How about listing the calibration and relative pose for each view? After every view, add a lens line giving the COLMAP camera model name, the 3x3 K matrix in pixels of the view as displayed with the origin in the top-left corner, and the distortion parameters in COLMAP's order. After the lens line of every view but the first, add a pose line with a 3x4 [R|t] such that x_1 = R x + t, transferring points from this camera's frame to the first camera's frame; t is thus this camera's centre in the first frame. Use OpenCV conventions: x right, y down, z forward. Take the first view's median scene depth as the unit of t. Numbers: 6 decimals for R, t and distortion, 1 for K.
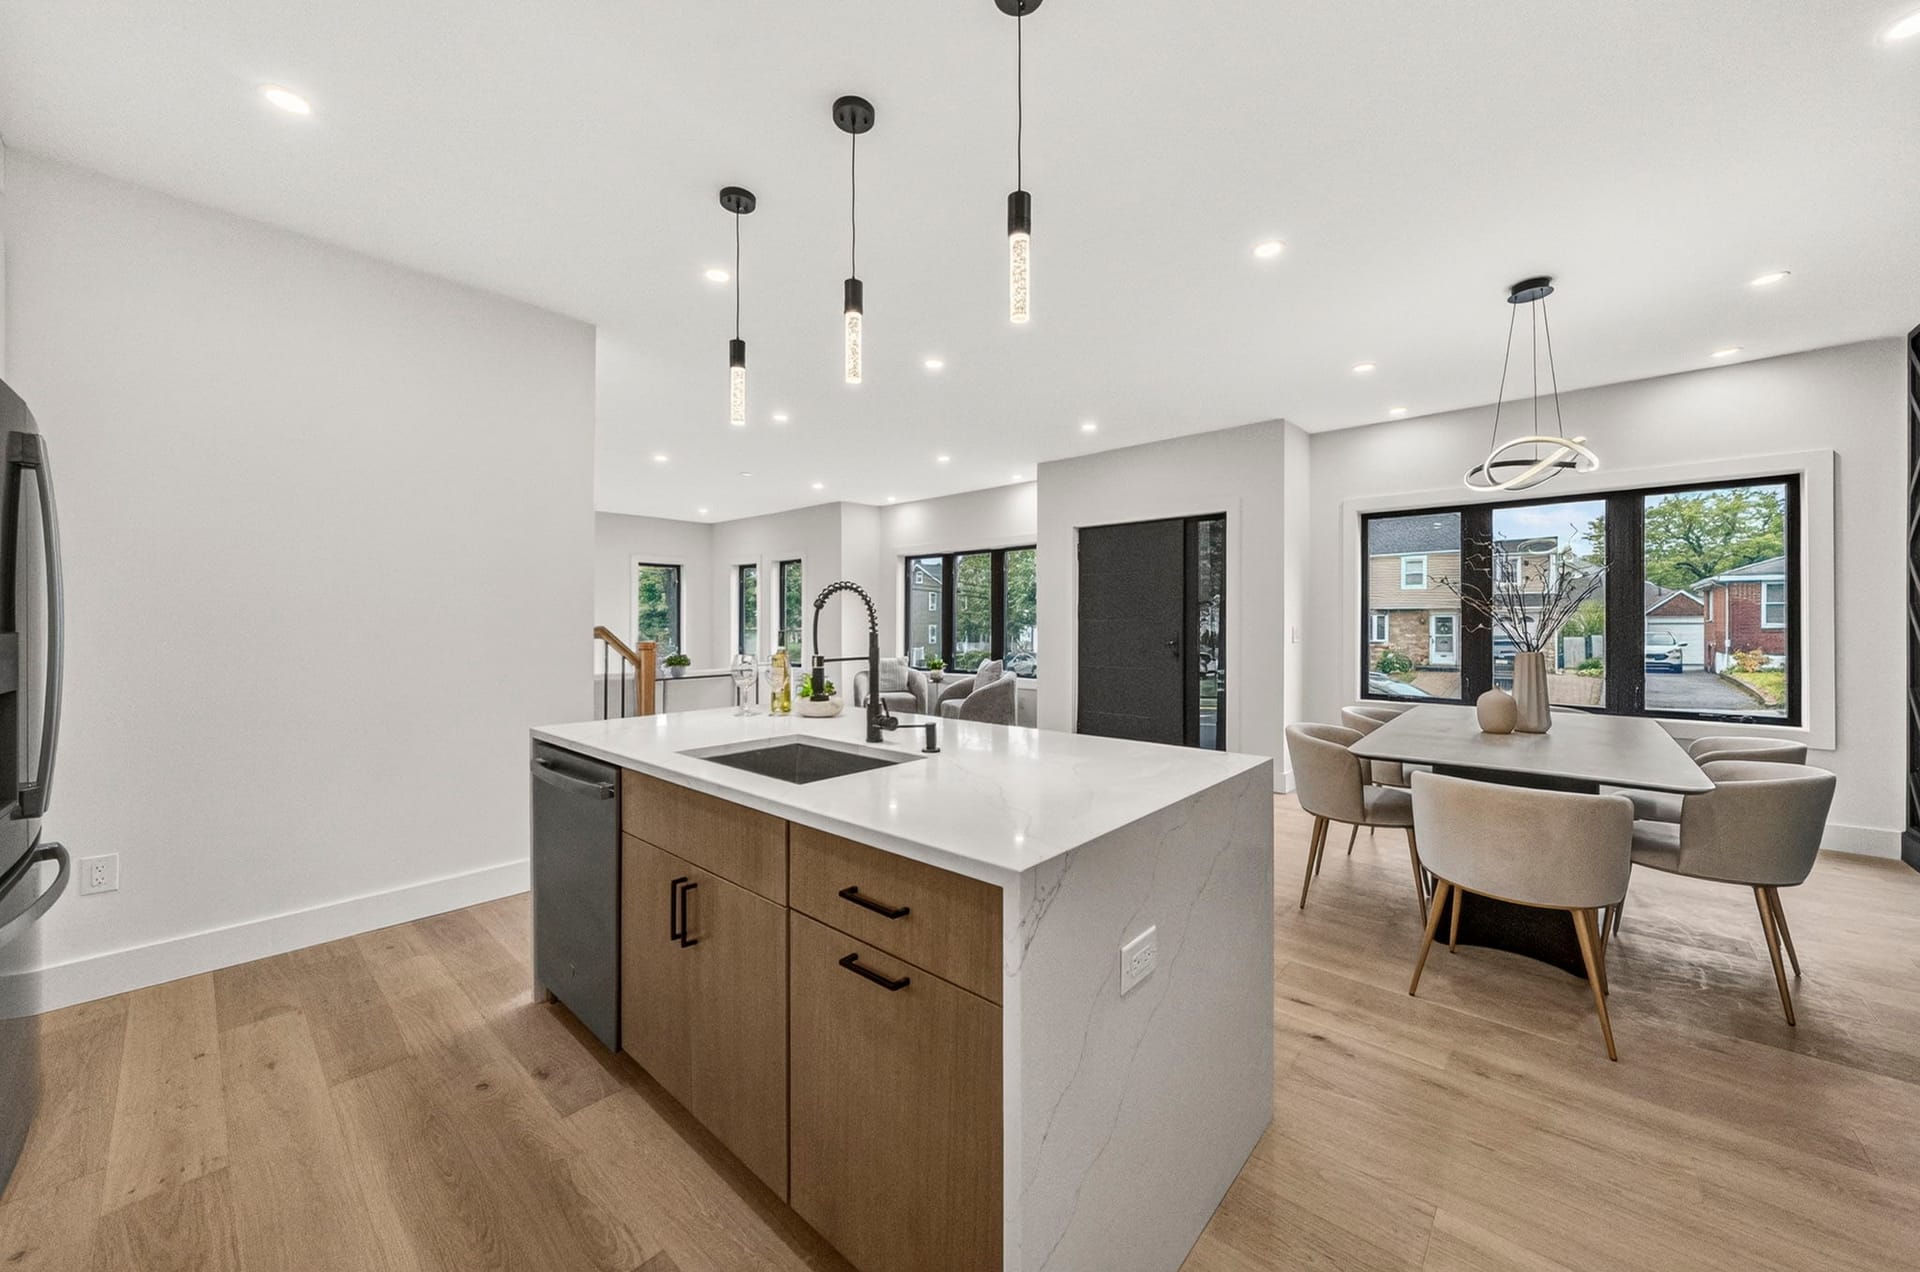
lens RADIAL K [[706.1, 0, 955.7], [0, 706.1, 627.8], [0, 0, 1]] dist [0.000341, -0.000032]
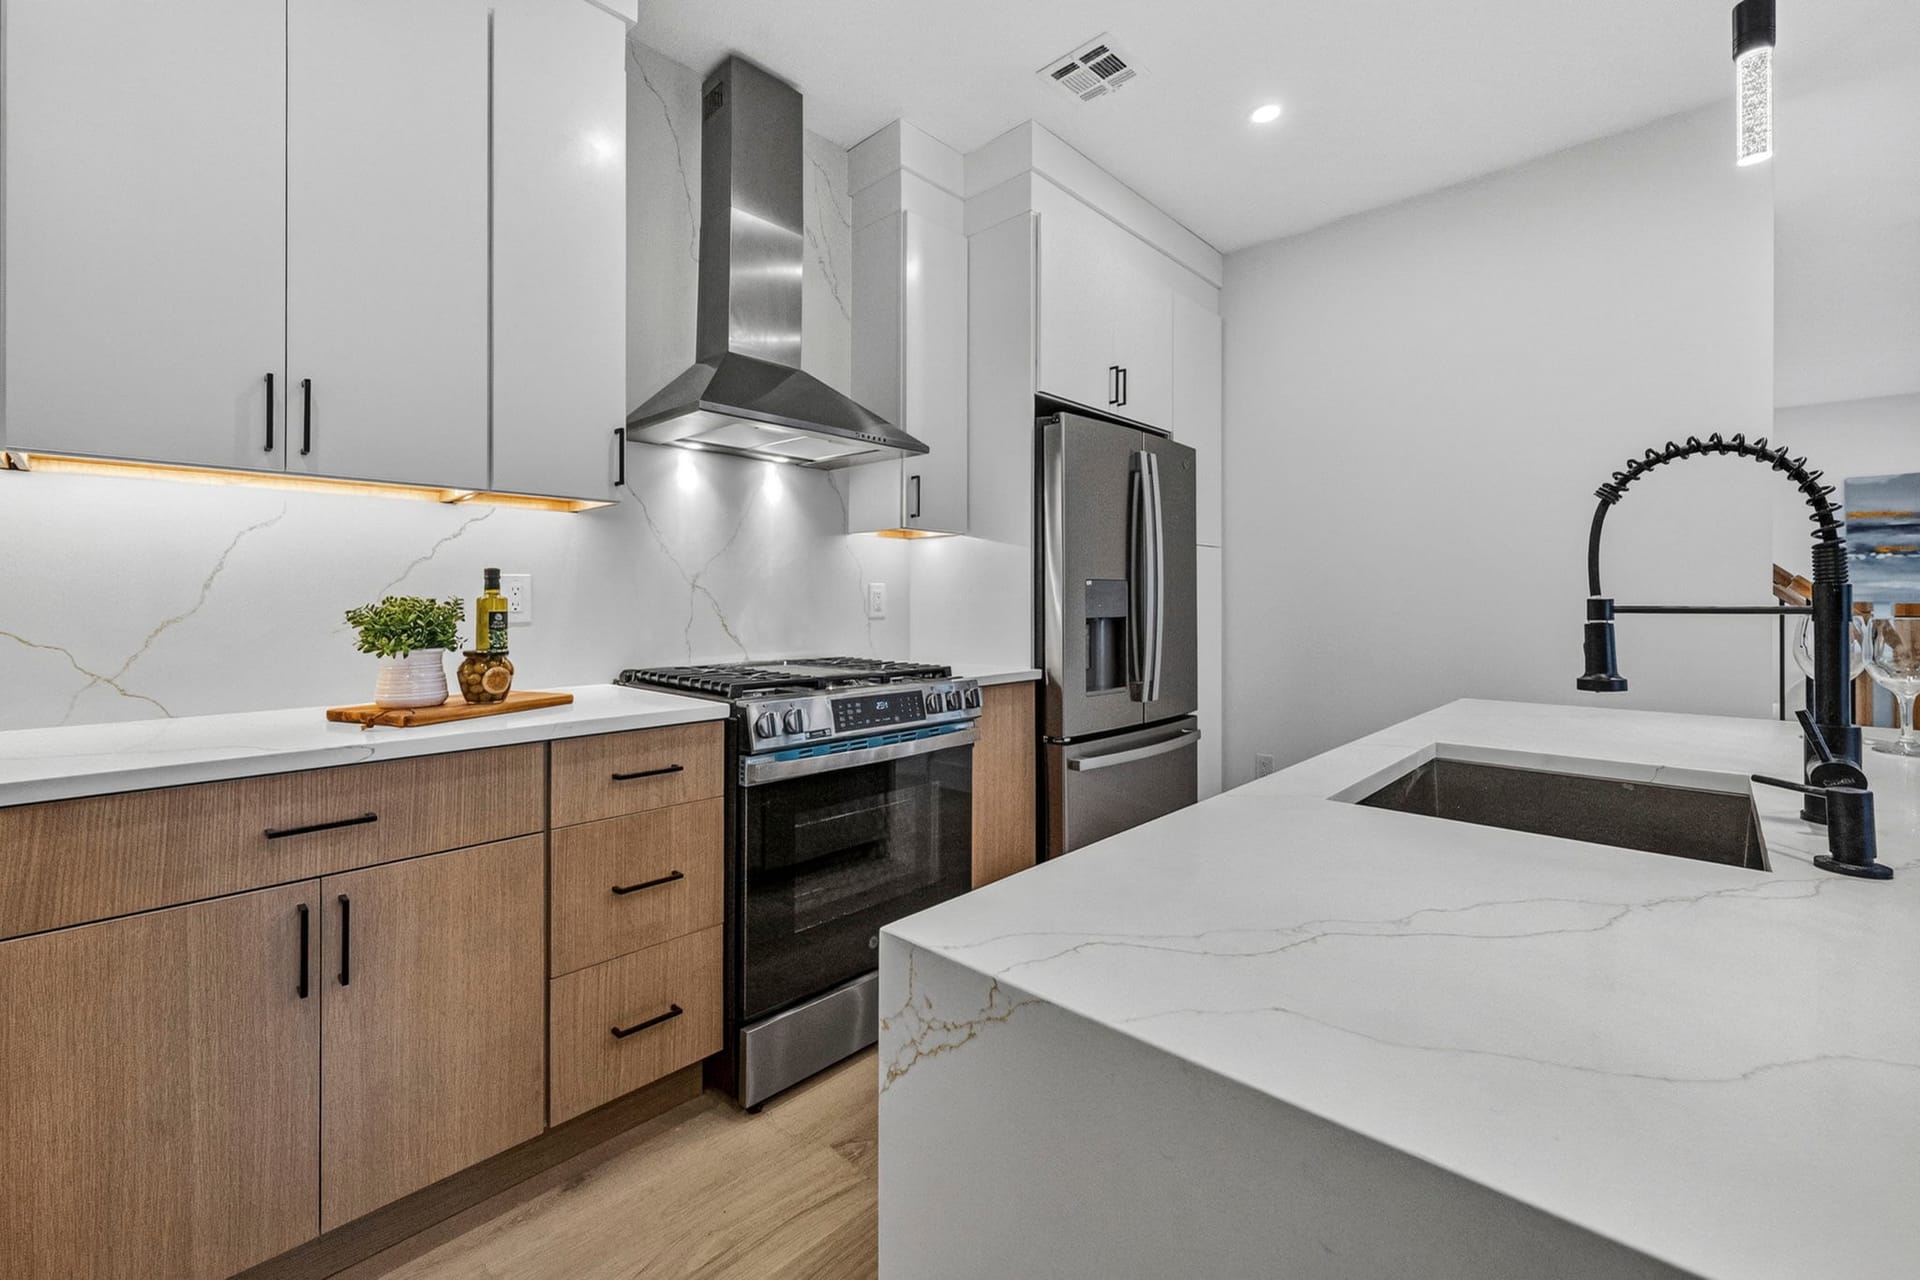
lens RADIAL K [[810.0, 0, 950.0], [0, 810.0, 592.0], [0, 0, 1]] dist [-0.000329, -0.000293]
pose [[-0.024840, -0.007401, -0.999664, 0.388069], [0.001137, 0.999972, -0.007431, 0.038911], [0.999691, -0.001321, -0.024831, 0.555891]]
